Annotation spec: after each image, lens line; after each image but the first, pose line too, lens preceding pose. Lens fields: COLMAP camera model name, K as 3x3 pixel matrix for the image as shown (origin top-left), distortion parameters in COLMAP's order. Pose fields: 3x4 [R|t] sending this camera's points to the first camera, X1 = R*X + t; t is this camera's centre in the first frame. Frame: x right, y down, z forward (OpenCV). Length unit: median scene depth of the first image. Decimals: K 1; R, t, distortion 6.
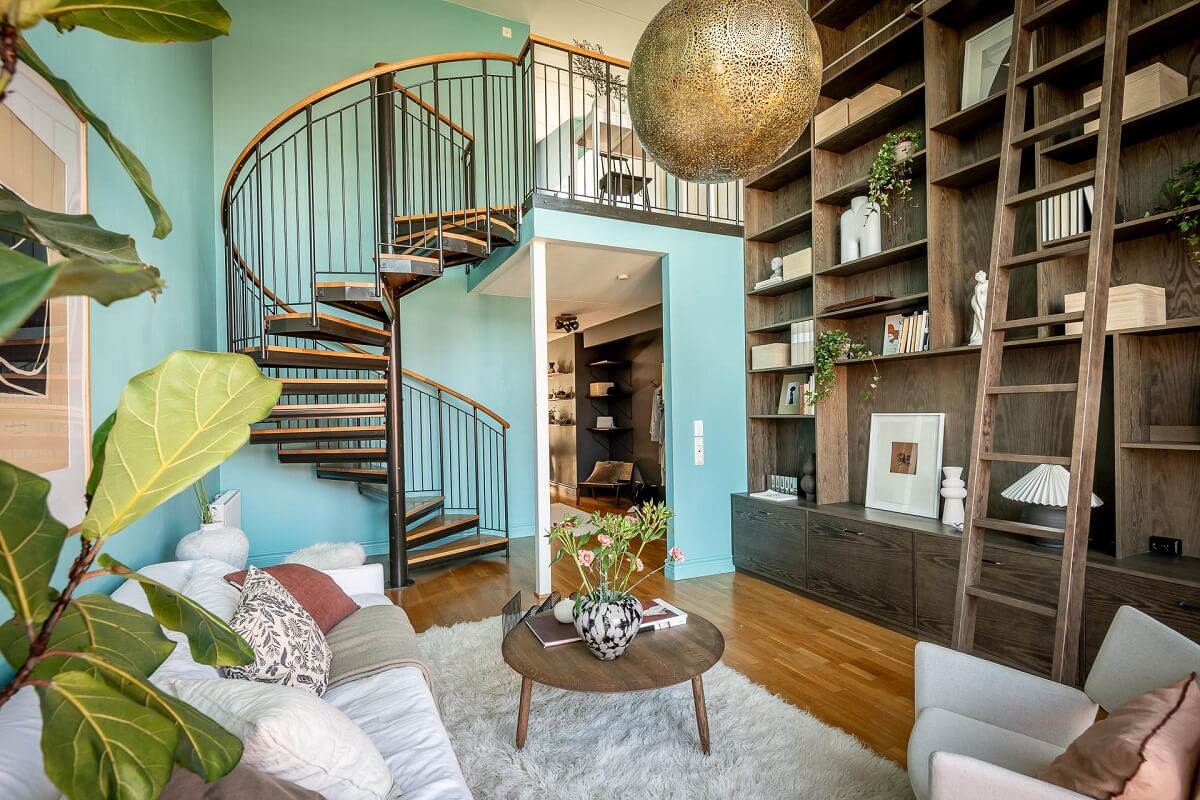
lens RADIAL K [[563.2, 0, 592.3], [0, 563.2, 411.1], [0, 0, 1]] dist [0.011534, -0.004078]
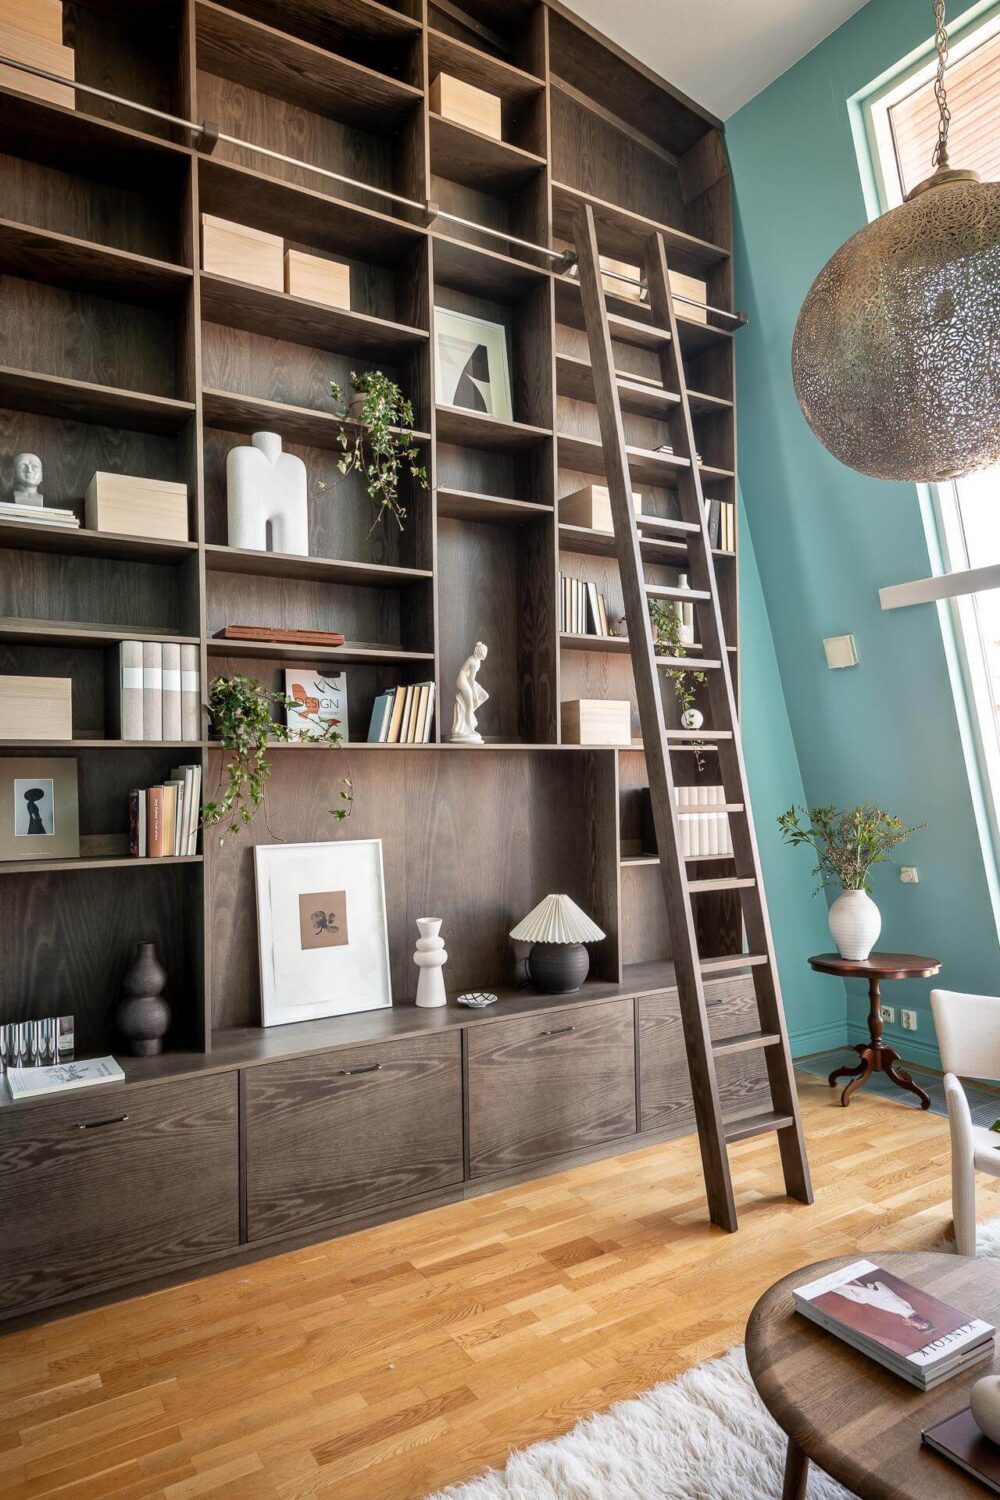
lens RADIAL K [[915.2, 0, 511.9], [0, 915.2, 764.0], [0, 0, 1]] dist [0.030143, -0.004579]
pose [[-0.125794, 0.042112, 0.991162, -0.369614], [0.020396, 0.998997, -0.039857, -0.031388], [-0.991847, 0.015202, -0.126527, 0.829897]]
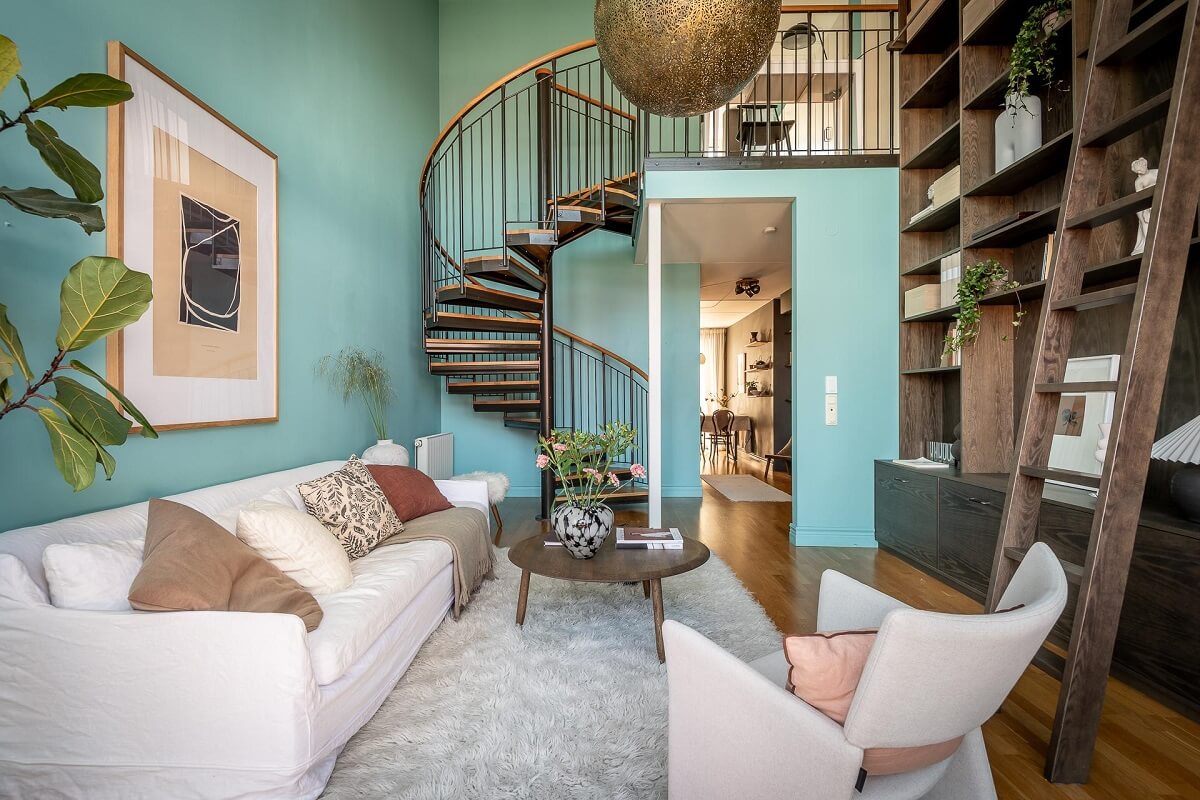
lens RADIAL K [[563.2, 0, 579.8], [0, 563.2, 395.1], [0, 0, 1]] dist [0.011534, -0.004078]
pose [[0.892619, 0.017113, -0.450487, 0.270400], [-0.015388, 0.999854, 0.007493, 0.053260], [0.450550, 0.000244, 0.892751, -0.001912]]
